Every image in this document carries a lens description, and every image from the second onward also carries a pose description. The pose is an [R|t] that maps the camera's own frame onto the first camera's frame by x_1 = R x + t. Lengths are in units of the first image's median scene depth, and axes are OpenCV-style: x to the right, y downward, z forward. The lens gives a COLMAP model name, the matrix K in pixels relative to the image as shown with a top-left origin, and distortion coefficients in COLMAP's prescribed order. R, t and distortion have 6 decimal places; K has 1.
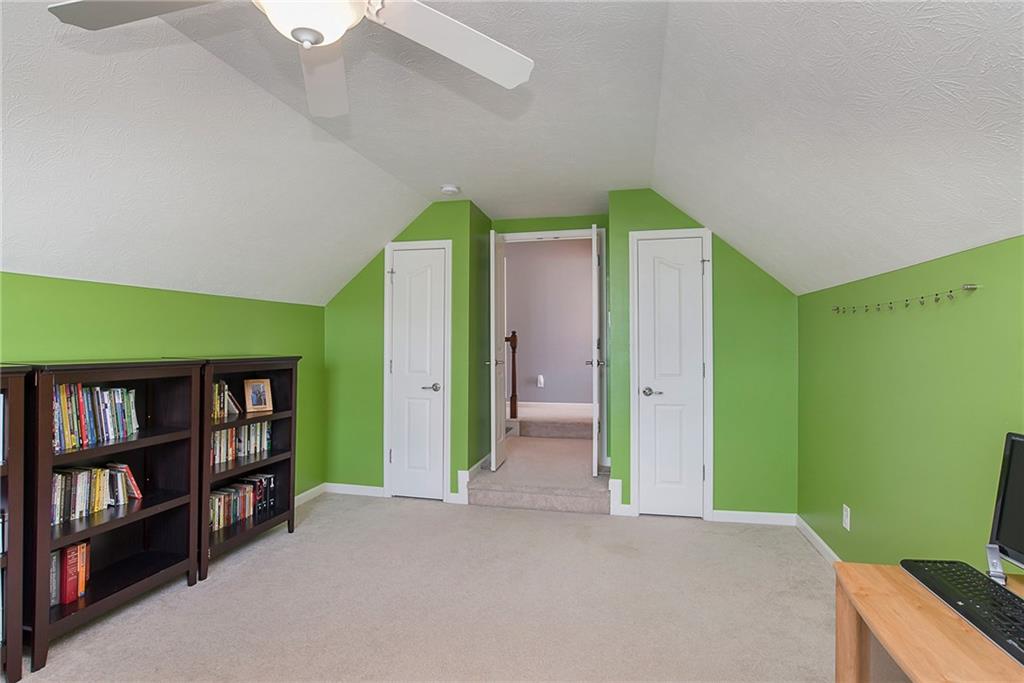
lens RADIAL K [[527.1, 0, 511.9], [0, 527.1, 340.0], [0, 0, 1]] dist [-0.043807, 0.014571]
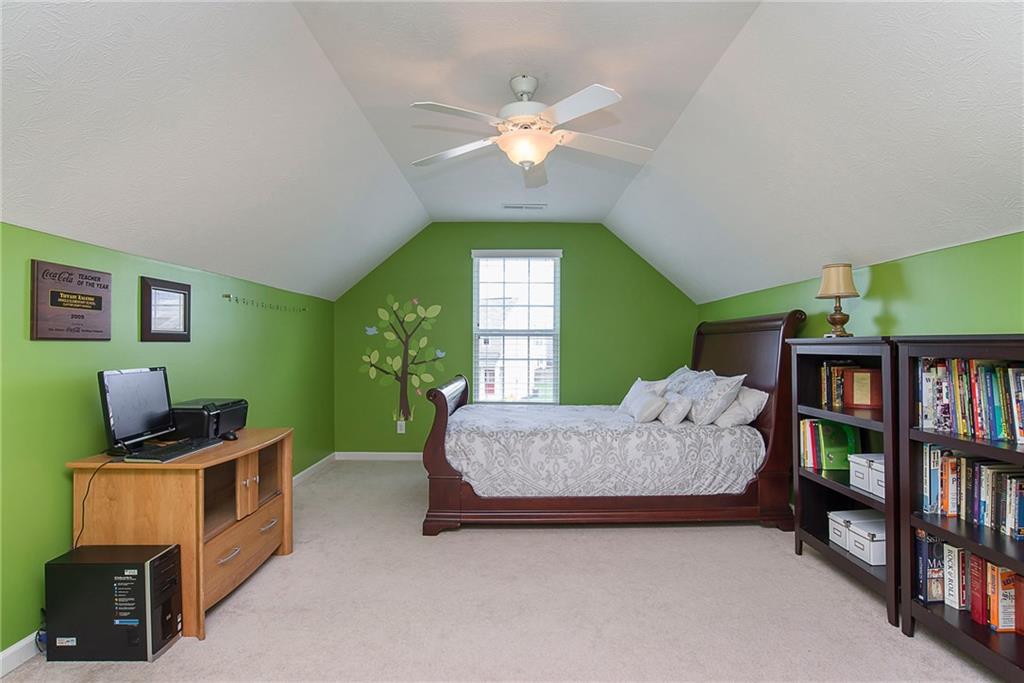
lens RADIAL K [[527.1, 0, 512.7], [0, 527.1, 338.7], [0, 0, 1]] dist [-0.043807, 0.014571]
pose [[-0.974752, 0.015771, -0.222734, 0.051652], [0.019646, 0.999692, -0.015193, 0.049690], [0.222426, -0.019185, -0.974761, 1.651267]]
